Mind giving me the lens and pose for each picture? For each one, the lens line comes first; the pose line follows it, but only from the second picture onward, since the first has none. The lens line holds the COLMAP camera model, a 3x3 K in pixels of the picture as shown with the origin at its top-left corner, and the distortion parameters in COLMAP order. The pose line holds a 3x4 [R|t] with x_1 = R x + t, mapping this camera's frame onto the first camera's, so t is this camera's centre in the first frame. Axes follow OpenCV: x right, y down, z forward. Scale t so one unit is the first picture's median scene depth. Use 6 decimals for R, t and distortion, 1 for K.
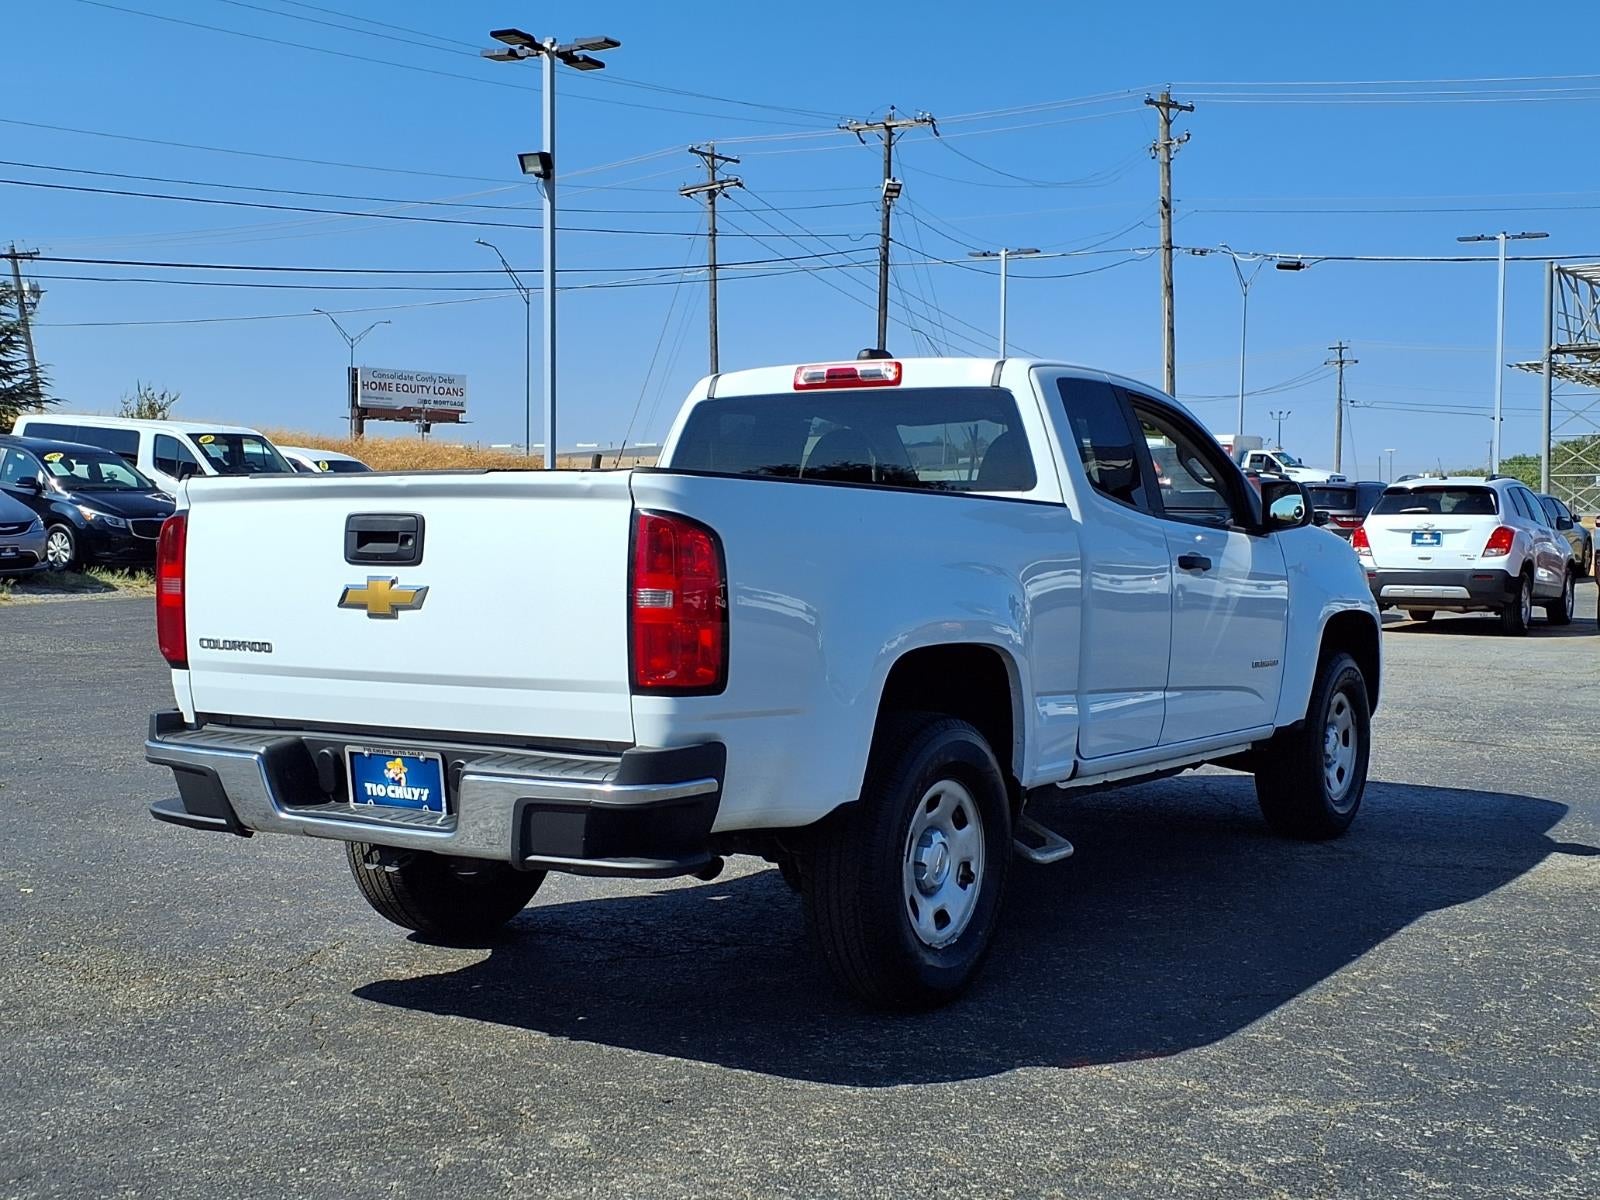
lens RADIAL K [[1913.7, 0, 809.6], [0, 1913.7, 597.7], [0, 0, 1]] dist [0.190531, -0.533089]
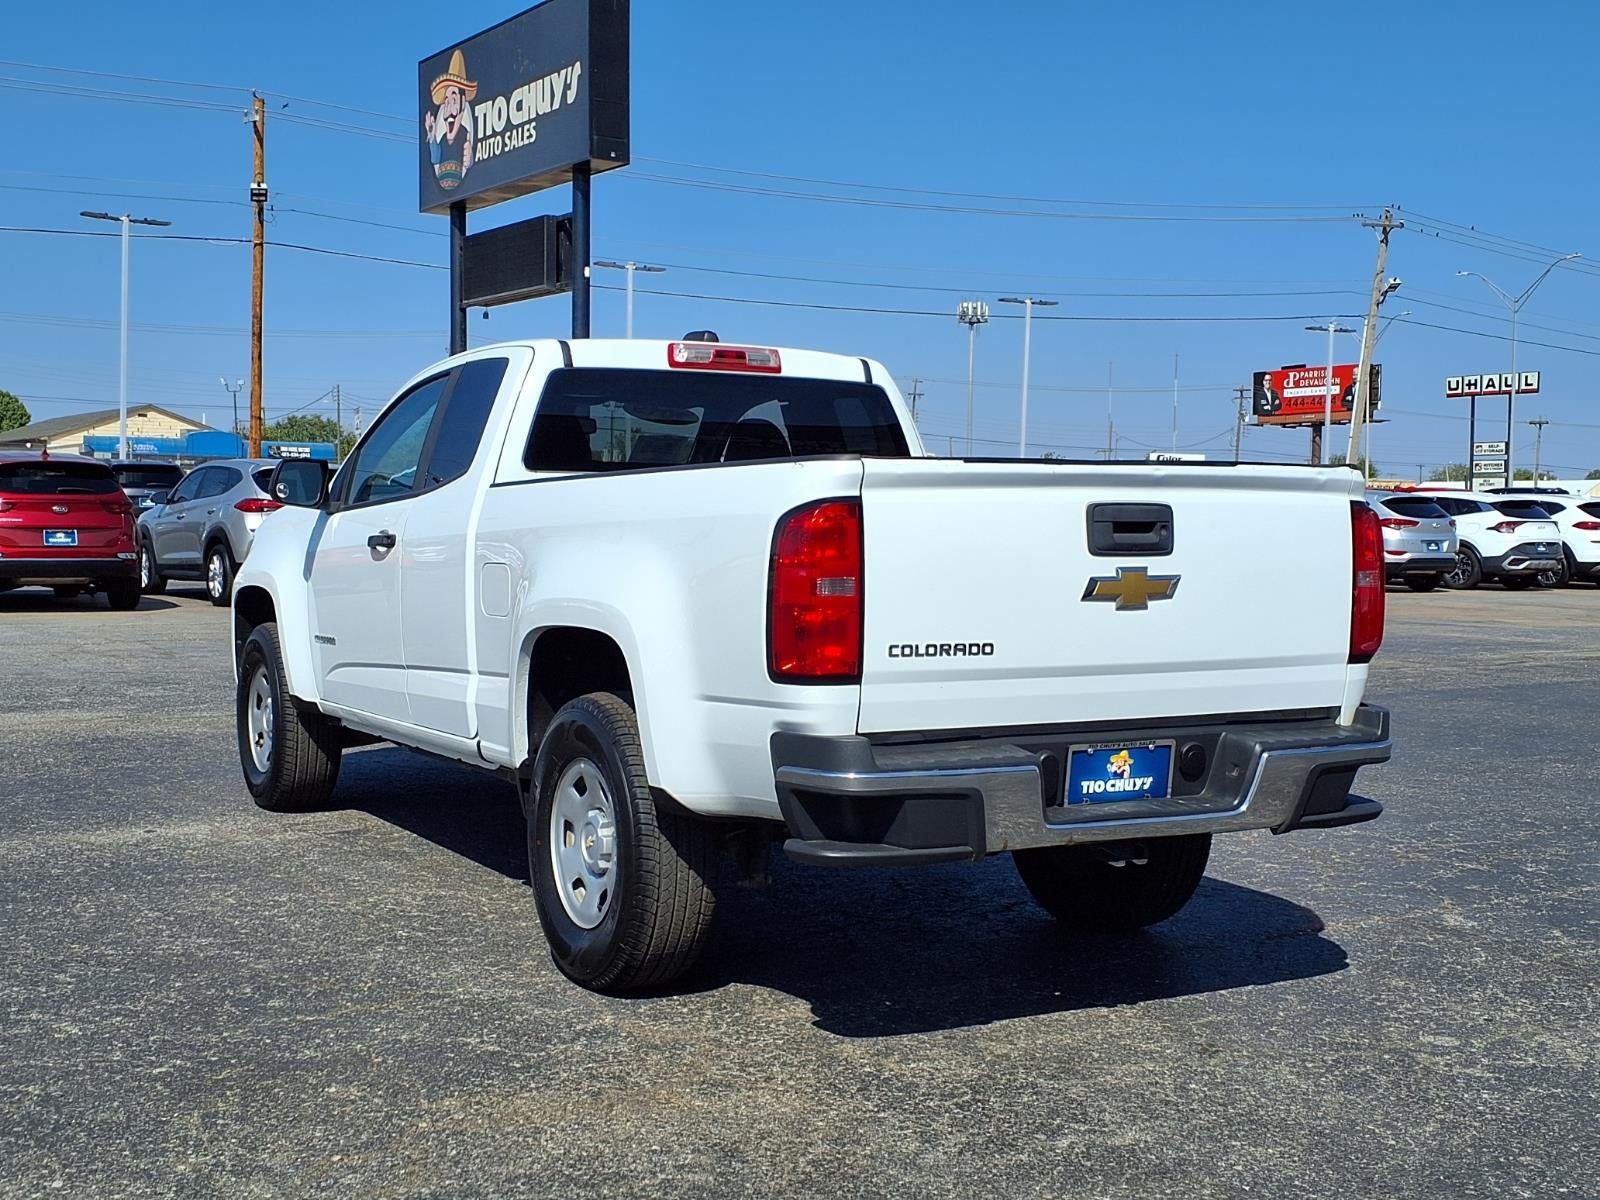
lens RADIAL K [[1913.7, 0, 809.6], [0, 1913.7, 597.7], [0, 0, 1]] dist [0.190531, -0.533089]
pose [[0.467833, -0.038808, 0.882964, -1.087870], [0.023626, 0.999228, 0.031399, -0.027950], [-0.883501, 0.006172, 0.468389, 0.640870]]
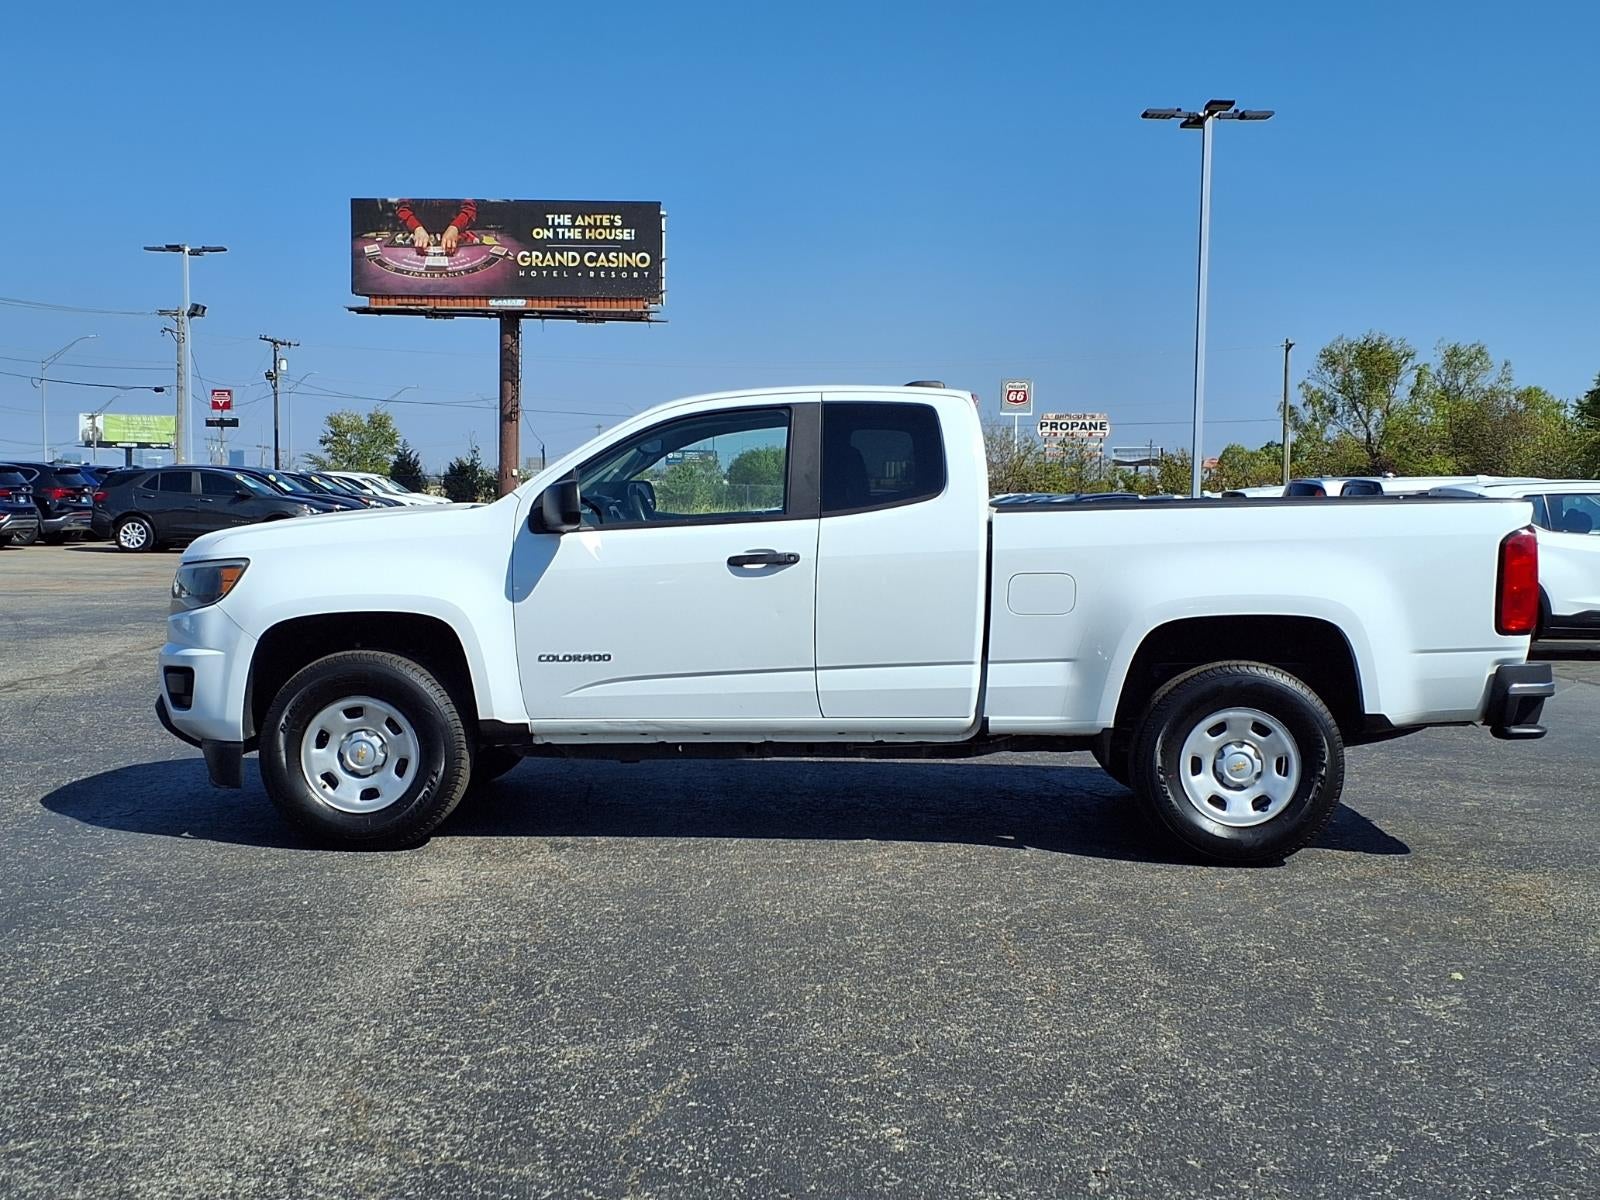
lens RADIAL K [[1913.7, 0, 809.6], [0, 1913.7, 597.7], [0, 0, 1]] dist [0.190531, -0.533089]
pose [[-0.505388, -0.059391, 0.860846, -1.331086], [0.020593, 0.996514, 0.080841, -0.121055], [-0.862646, 0.058584, -0.502403, 2.244677]]
